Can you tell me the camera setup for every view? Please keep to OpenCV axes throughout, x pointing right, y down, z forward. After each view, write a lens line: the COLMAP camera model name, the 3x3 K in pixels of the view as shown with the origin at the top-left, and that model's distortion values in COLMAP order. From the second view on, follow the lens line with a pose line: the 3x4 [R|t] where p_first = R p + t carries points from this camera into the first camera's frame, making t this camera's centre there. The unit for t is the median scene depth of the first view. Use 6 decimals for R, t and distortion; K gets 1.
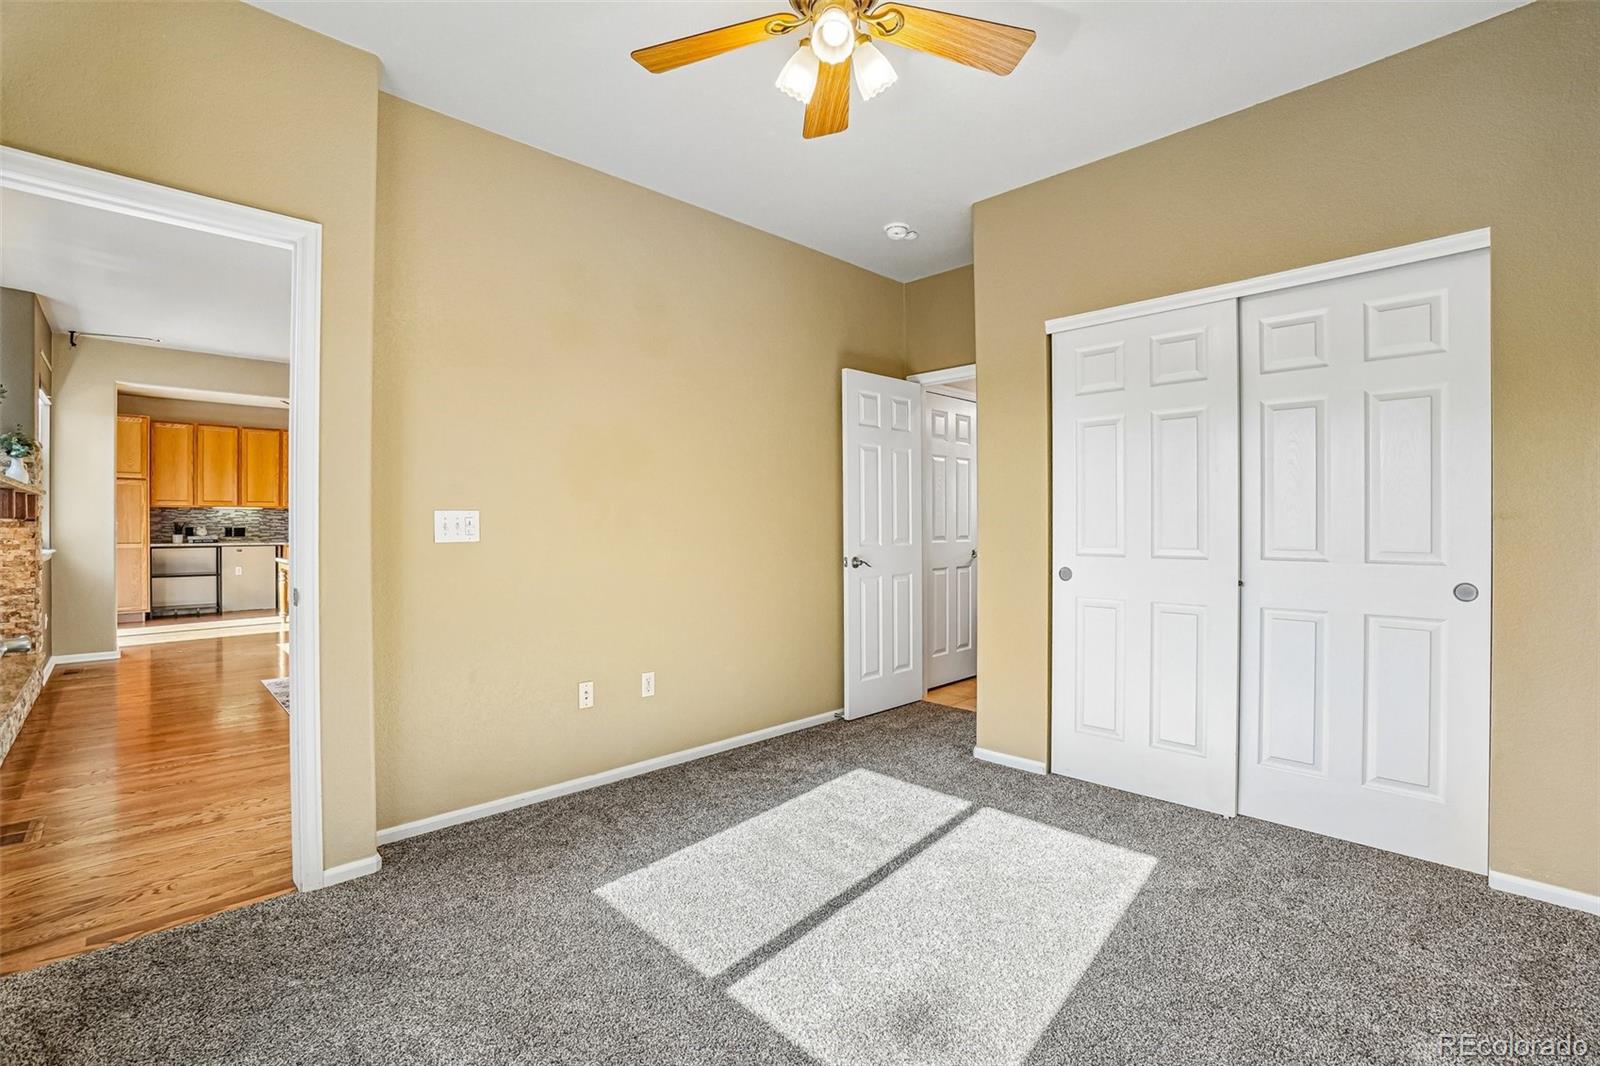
lens RADIAL K [[722.0, 0, 798.2], [0, 722.0, 529.5], [0, 0, 1]] dist [-0.046577, 0.015437]
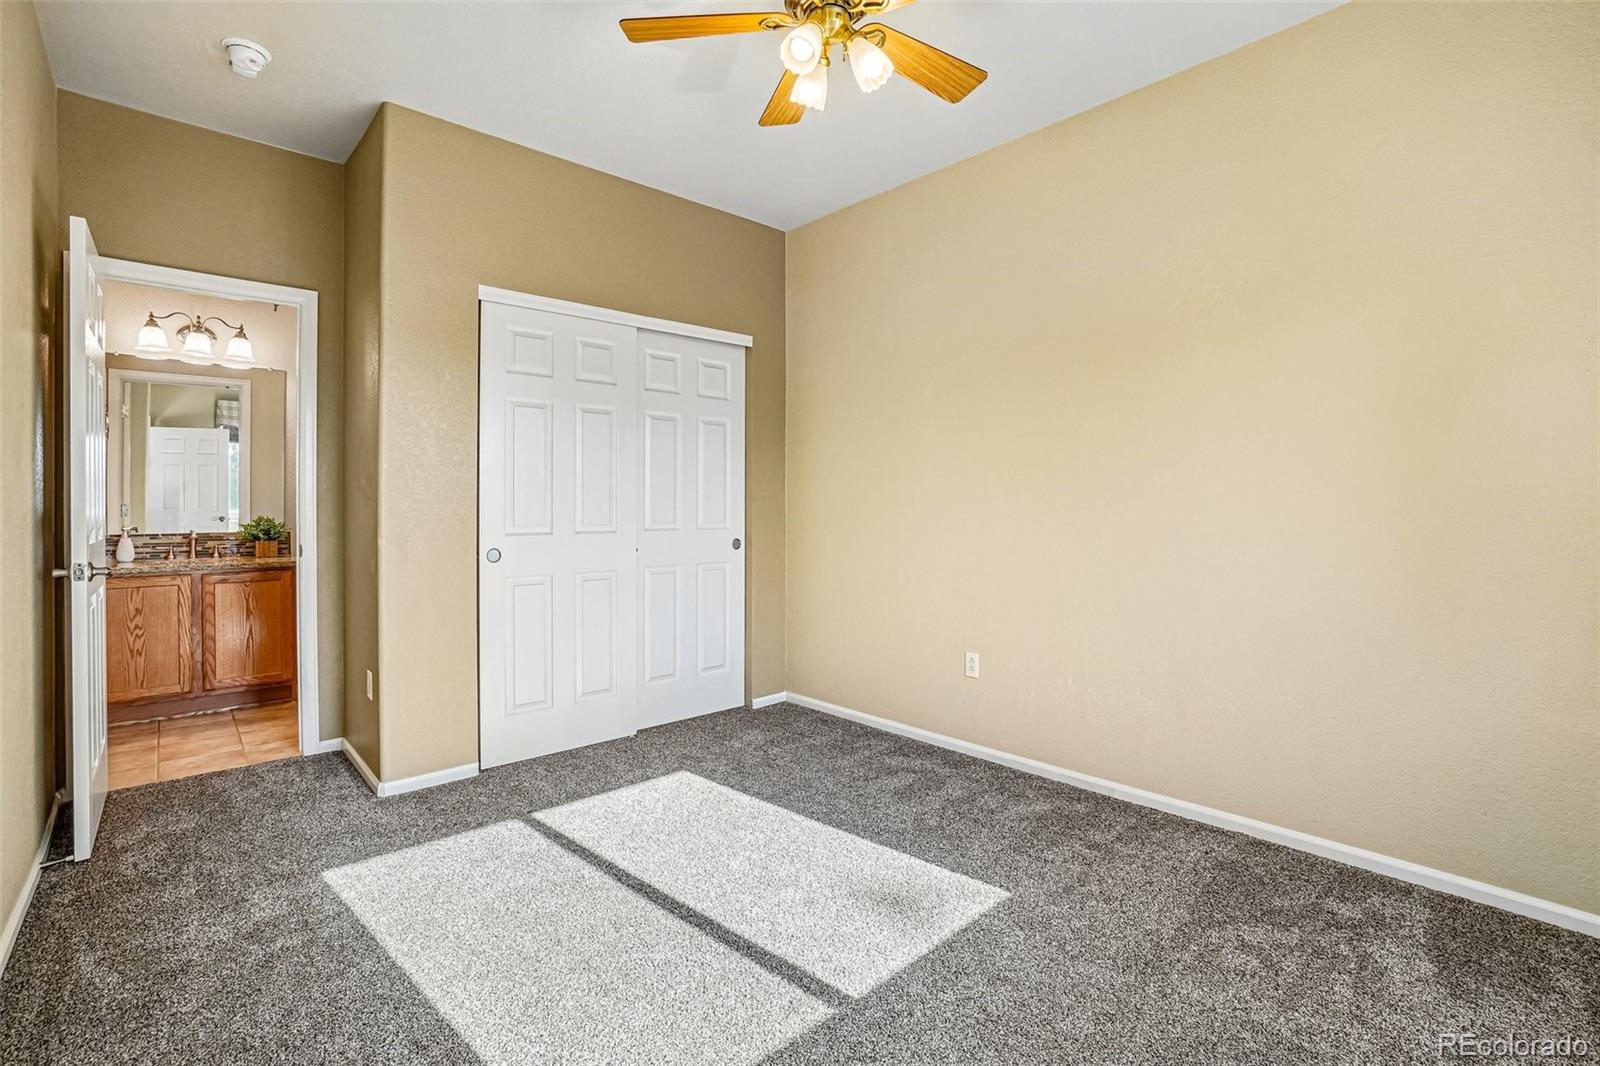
lens RADIAL K [[722.0, 0, 791.7], [0, 722.0, 500.1], [0, 0, 1]] dist [-0.046577, 0.015437]
pose [[0.046794, 0.006121, 0.998886, -0.598853], [0.005904, 0.999962, -0.006404, -0.003584], [-0.998887, 0.006197, 0.046756, 0.591646]]
